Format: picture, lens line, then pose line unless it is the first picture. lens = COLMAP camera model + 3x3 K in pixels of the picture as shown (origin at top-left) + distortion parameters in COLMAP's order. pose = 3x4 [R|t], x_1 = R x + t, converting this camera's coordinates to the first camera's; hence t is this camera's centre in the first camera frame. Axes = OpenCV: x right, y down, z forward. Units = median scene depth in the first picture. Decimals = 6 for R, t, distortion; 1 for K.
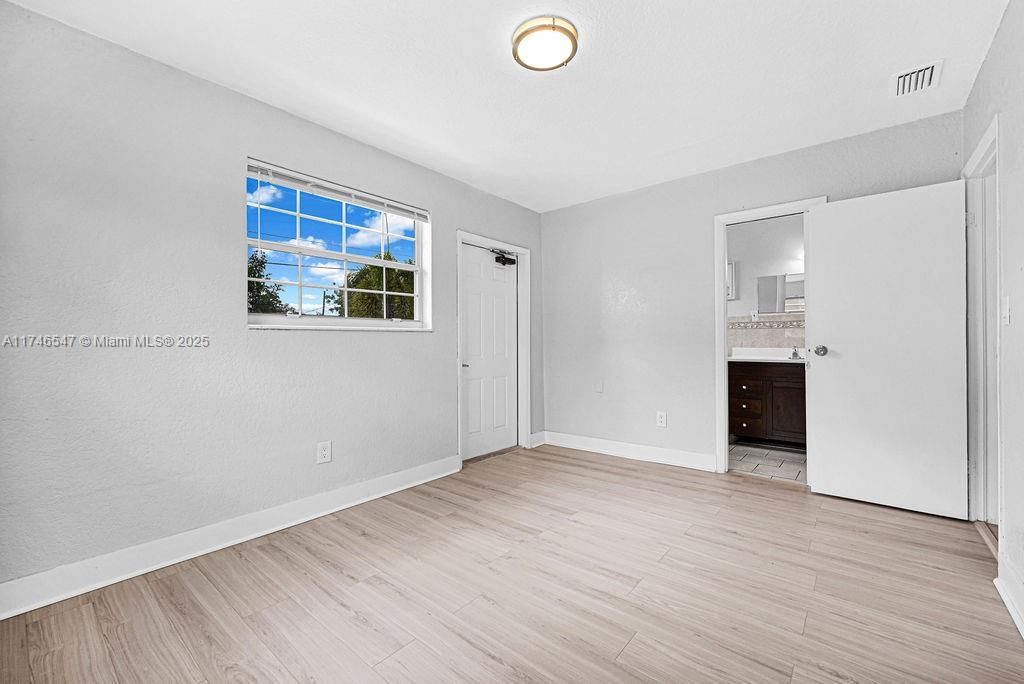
lens RADIAL K [[423.6, 0, 515.2], [0, 423.6, 339.3], [0, 0, 1]] dist [0.000397, -0.000169]
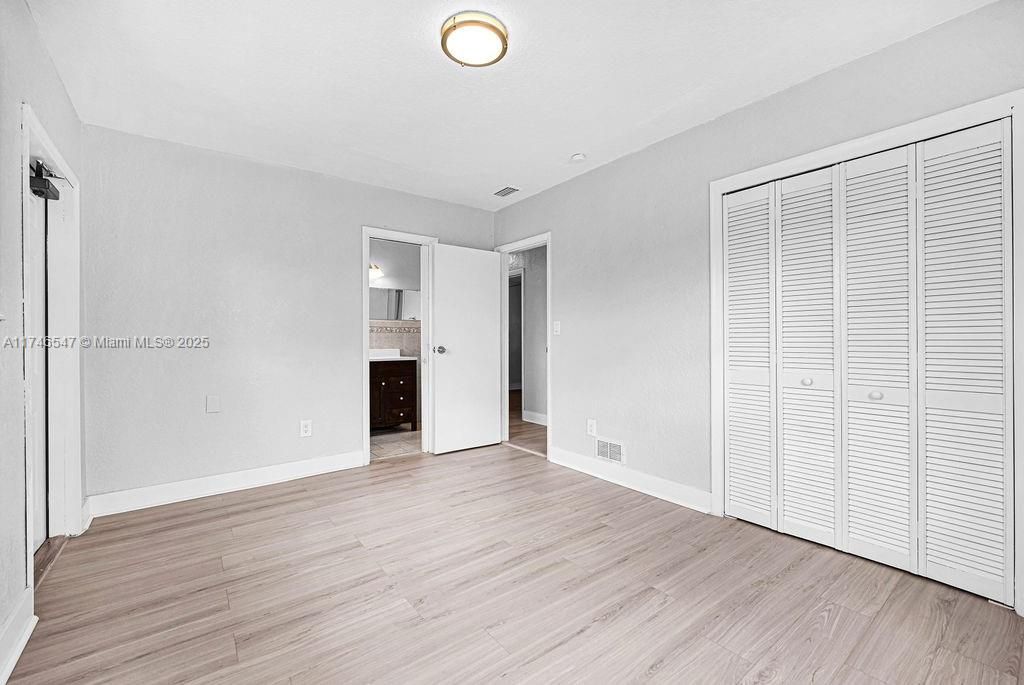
lens RADIAL K [[423.6, 0, 515.2], [0, 423.6, 339.8], [0, 0, 1]] dist [0.000397, -0.000169]
pose [[0.221649, 0.008043, 0.975093, -0.592437], [-0.002260, 0.999968, -0.007735, 0.003794], [-0.975124, -0.000490, 0.221660, 0.471422]]
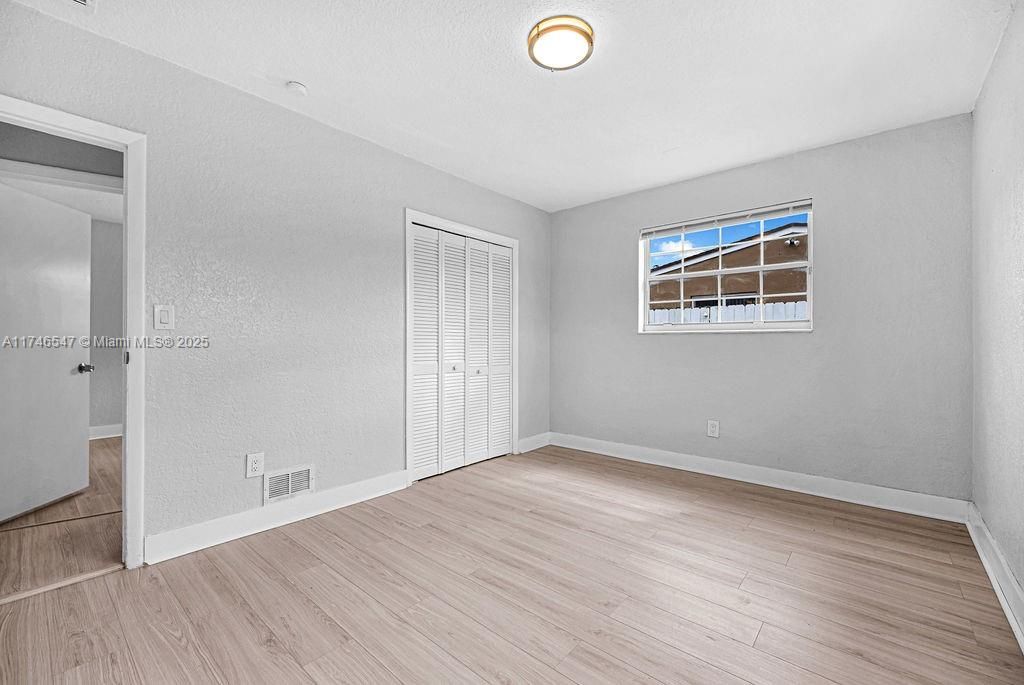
lens RADIAL K [[423.6, 0, 515.2], [0, 423.6, 339.8], [0, 0, 1]] dist [0.000397, -0.000169]
pose [[-0.999566, 0.004177, 0.029169, 0.103470], [0.003884, 0.999941, -0.010100, 0.006287], [-0.029209, -0.009982, -0.999523, 1.368799]]
